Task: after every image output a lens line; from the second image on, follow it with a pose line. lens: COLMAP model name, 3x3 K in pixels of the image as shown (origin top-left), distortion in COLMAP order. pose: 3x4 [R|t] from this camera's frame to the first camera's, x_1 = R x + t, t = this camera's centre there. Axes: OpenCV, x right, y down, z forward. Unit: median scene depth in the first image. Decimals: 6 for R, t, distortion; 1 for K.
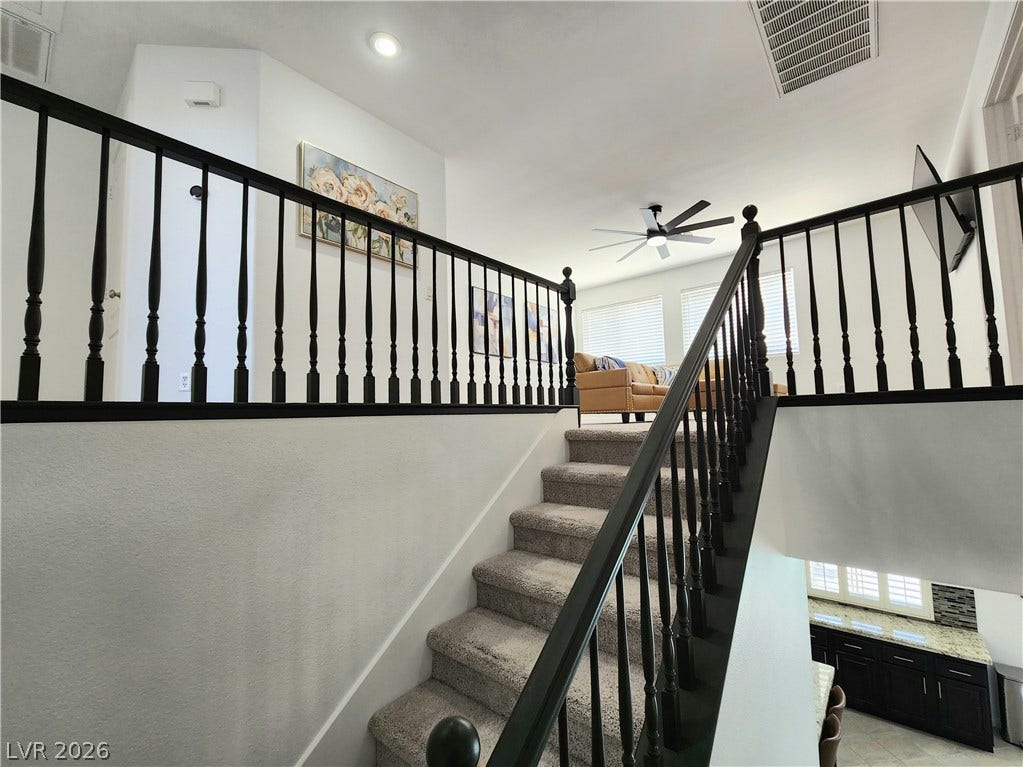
lens RADIAL K [[424.6, 0, 518.7], [0, 424.6, 385.1], [0, 0, 1]] dist [0.000145, -0.000856]
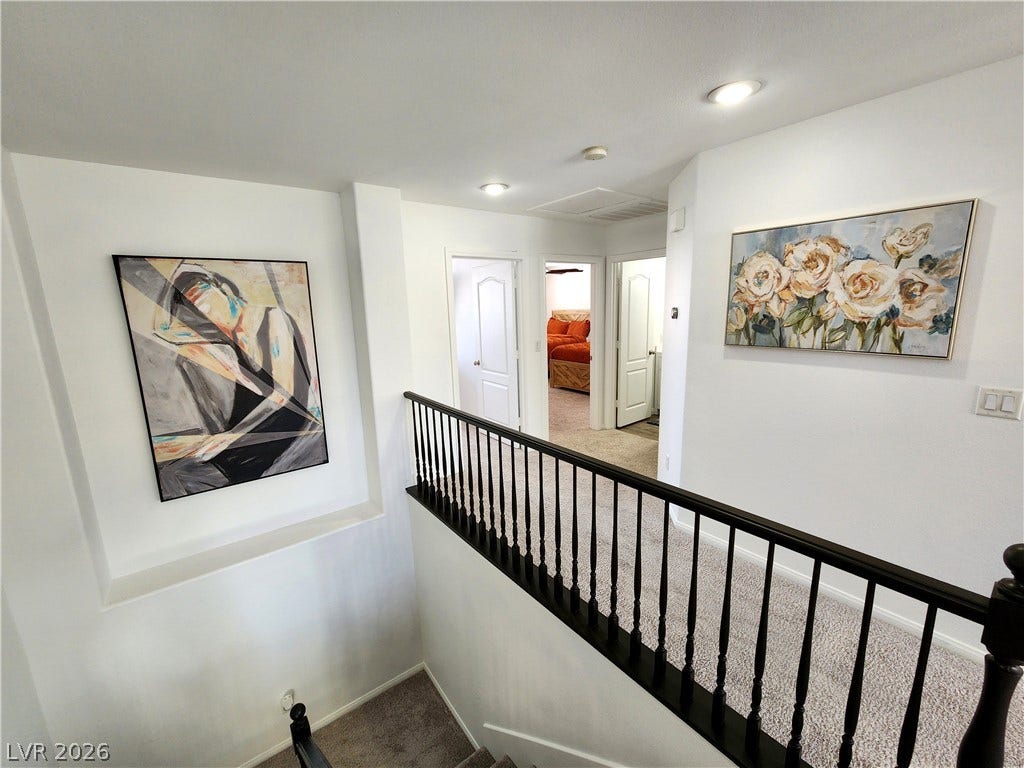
lens RADIAL K [[425.0, 0, 514.9], [0, 425.0, 382.8], [0, 0, 1]] dist [0.000145, -0.000856]
pose [[-0.201409, 0.224146, -0.953516, 0.420618], [0.101258, 0.973014, 0.207341, -0.469127], [0.974259, -0.054791, -0.218671, 0.694162]]
